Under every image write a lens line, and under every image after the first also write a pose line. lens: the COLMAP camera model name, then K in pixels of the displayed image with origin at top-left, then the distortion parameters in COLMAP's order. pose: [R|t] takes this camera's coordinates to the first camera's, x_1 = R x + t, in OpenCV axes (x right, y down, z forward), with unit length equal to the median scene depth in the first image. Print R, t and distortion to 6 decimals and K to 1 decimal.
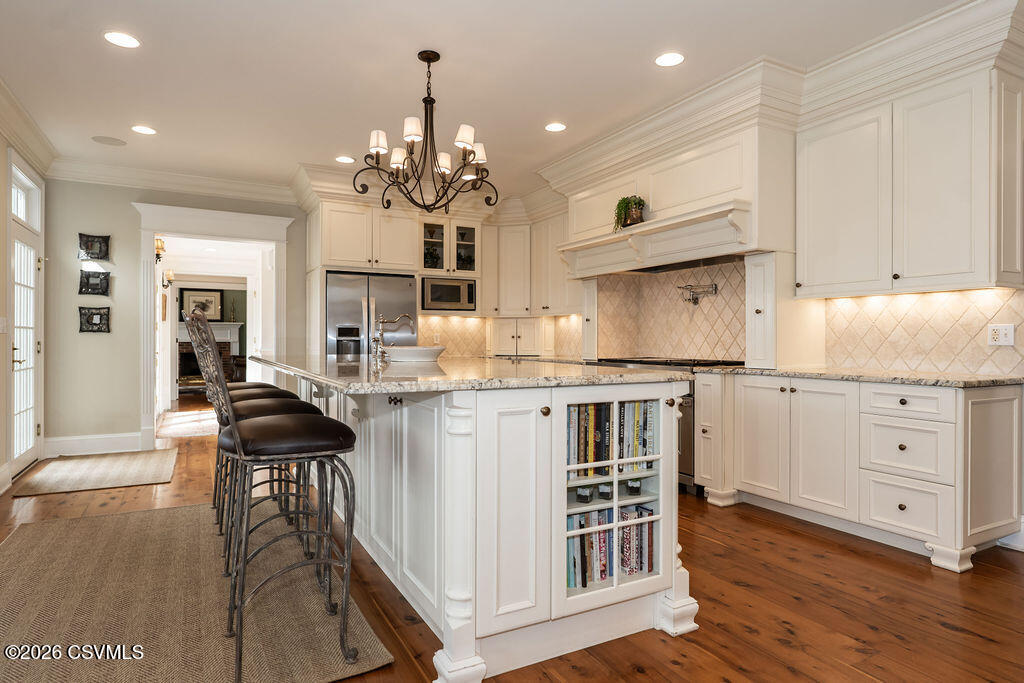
lens RADIAL K [[586.2, 0, 512.0], [0, 586.2, 341.5], [0, 0, 1]] dist [-0.001514, 0.000001]
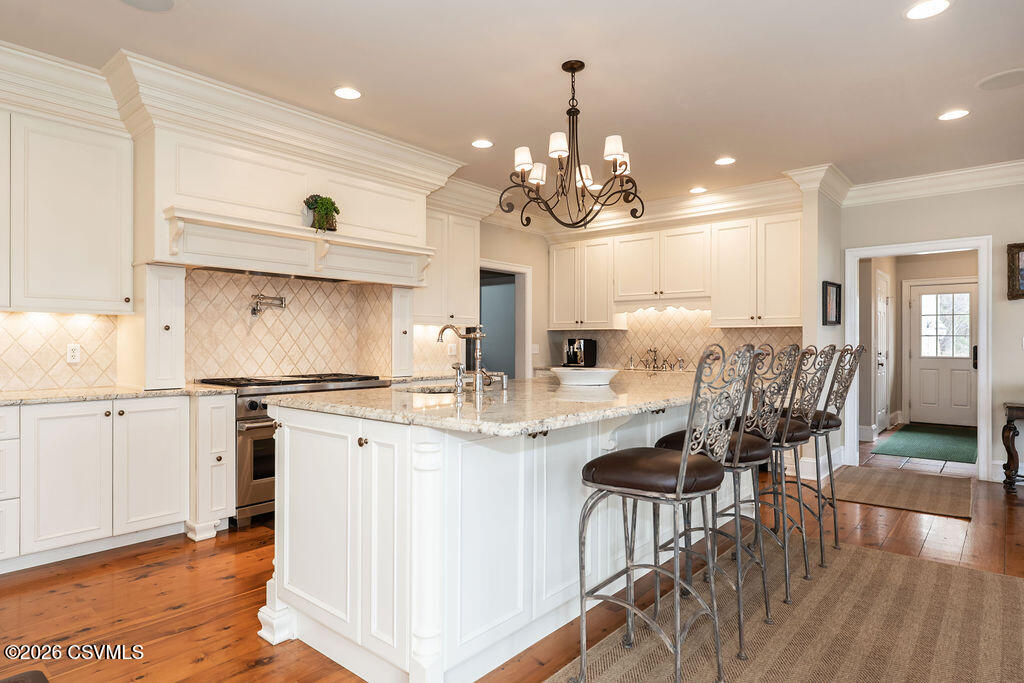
lens RADIAL K [[586.2, 0, 512.0], [0, 586.2, 341.5], [0, 0, 1]] dist [-0.001514, 0.000001]
pose [[-0.358842, -0.006257, 0.933377, -0.592337], [-0.001532, 0.999980, 0.006114, -0.026950], [-0.933397, 0.000764, -0.358845, 0.854201]]
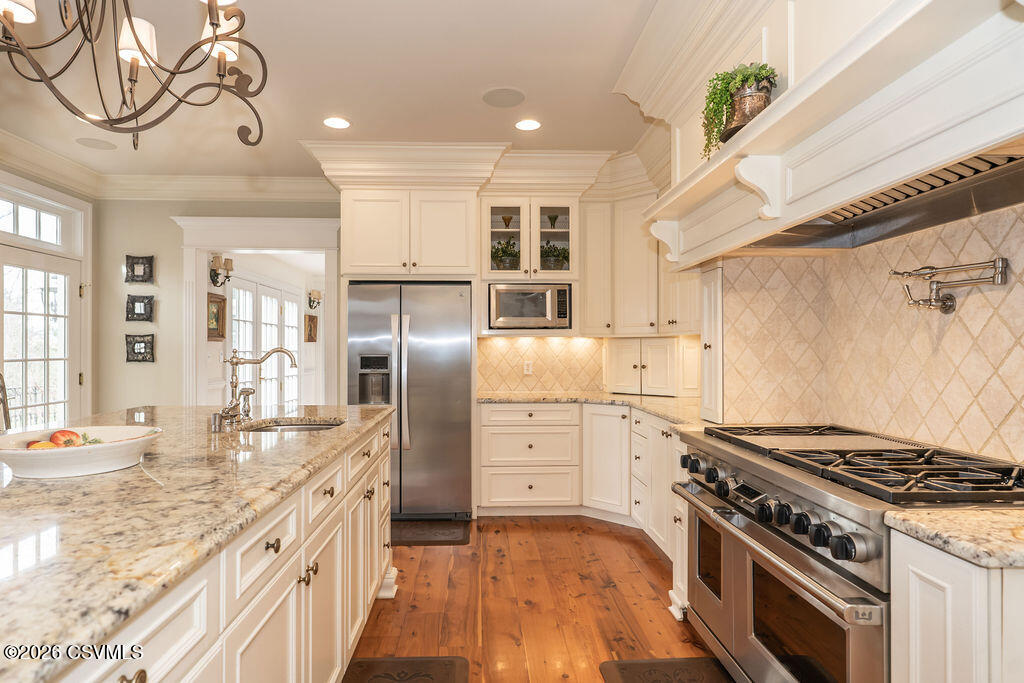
lens RADIAL K [[567.9, 0, 500.2], [0, 567.9, 347.7], [0, 0, 1]] dist [0.002416, 0.000259]
pose [[0.896601, -0.003160, -0.442828, 0.186044], [0.000934, 0.999986, -0.005246, -0.032442], [0.442838, 0.004290, 0.896591, 0.447764]]
